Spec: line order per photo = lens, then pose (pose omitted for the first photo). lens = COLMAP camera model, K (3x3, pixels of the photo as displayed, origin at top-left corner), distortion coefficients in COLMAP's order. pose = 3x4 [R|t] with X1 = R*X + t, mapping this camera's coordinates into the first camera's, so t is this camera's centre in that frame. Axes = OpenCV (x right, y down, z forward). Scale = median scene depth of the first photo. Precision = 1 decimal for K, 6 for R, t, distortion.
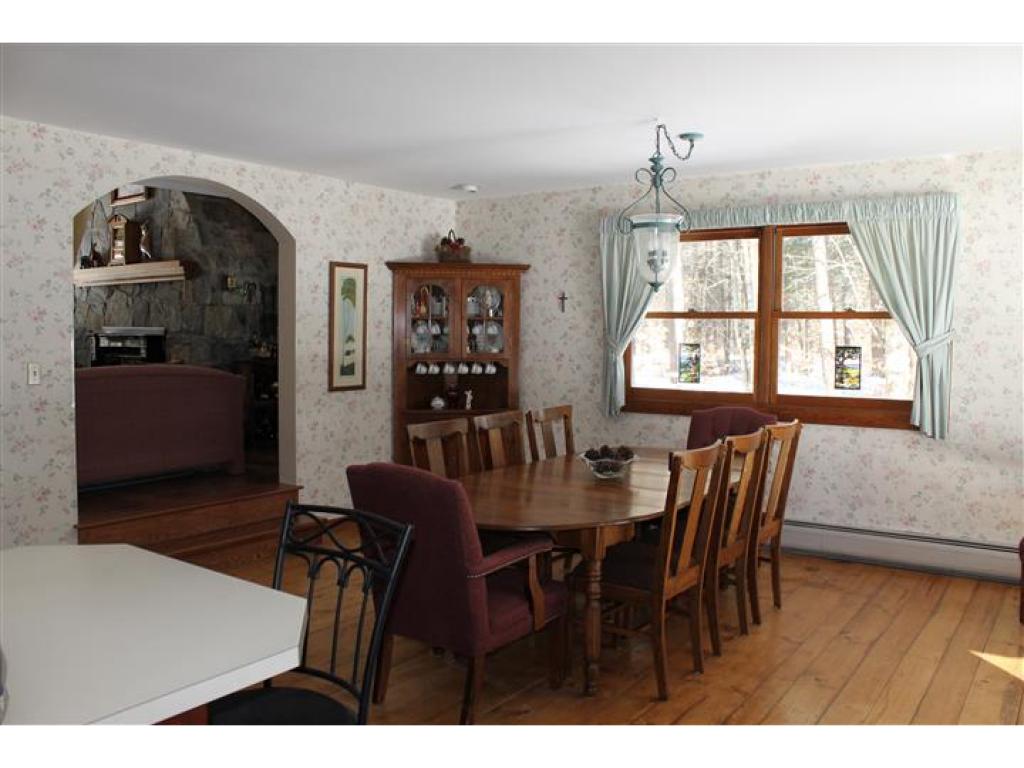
lens RADIAL K [[876.8, 0, 503.0], [0, 876.8, 380.7], [0, 0, 1]] dist [-0.138817, 0.110739]
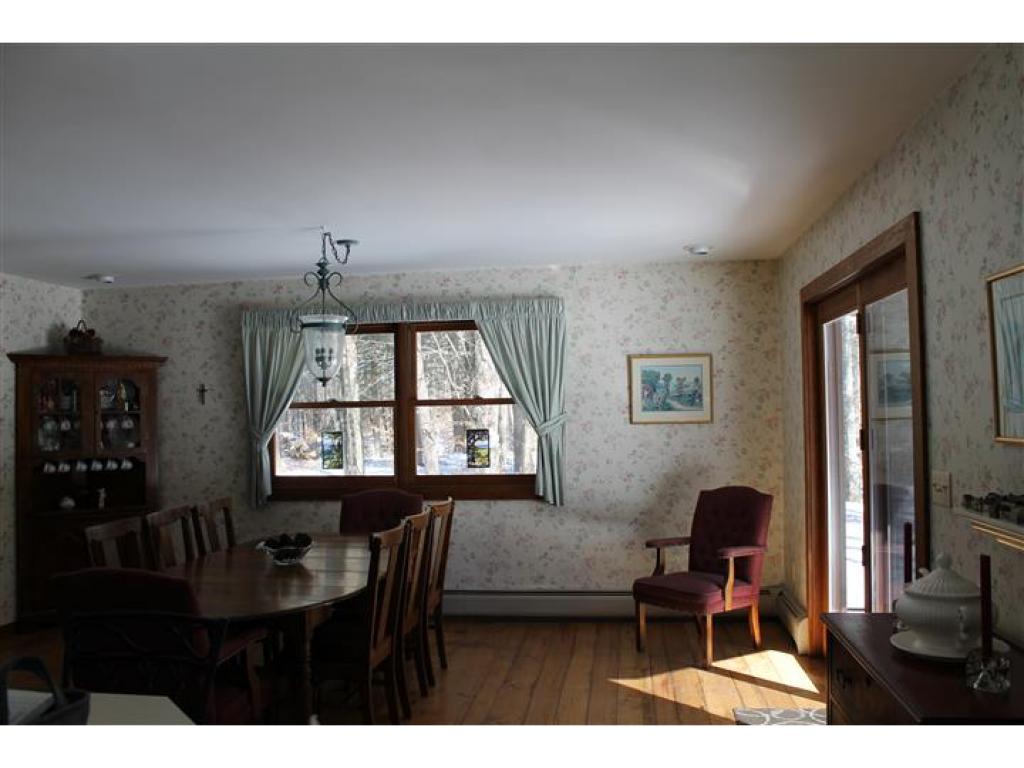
lens RADIAL K [[876.8, 0, 512.4], [0, 876.8, 386.3], [0, 0, 1]] dist [-0.138817, 0.110739]
pose [[0.887066, -0.011594, 0.461497, -0.093006], [0.052699, 0.995693, -0.076280, -0.006405], [-0.458625, 0.091986, 0.883856, -0.044170]]
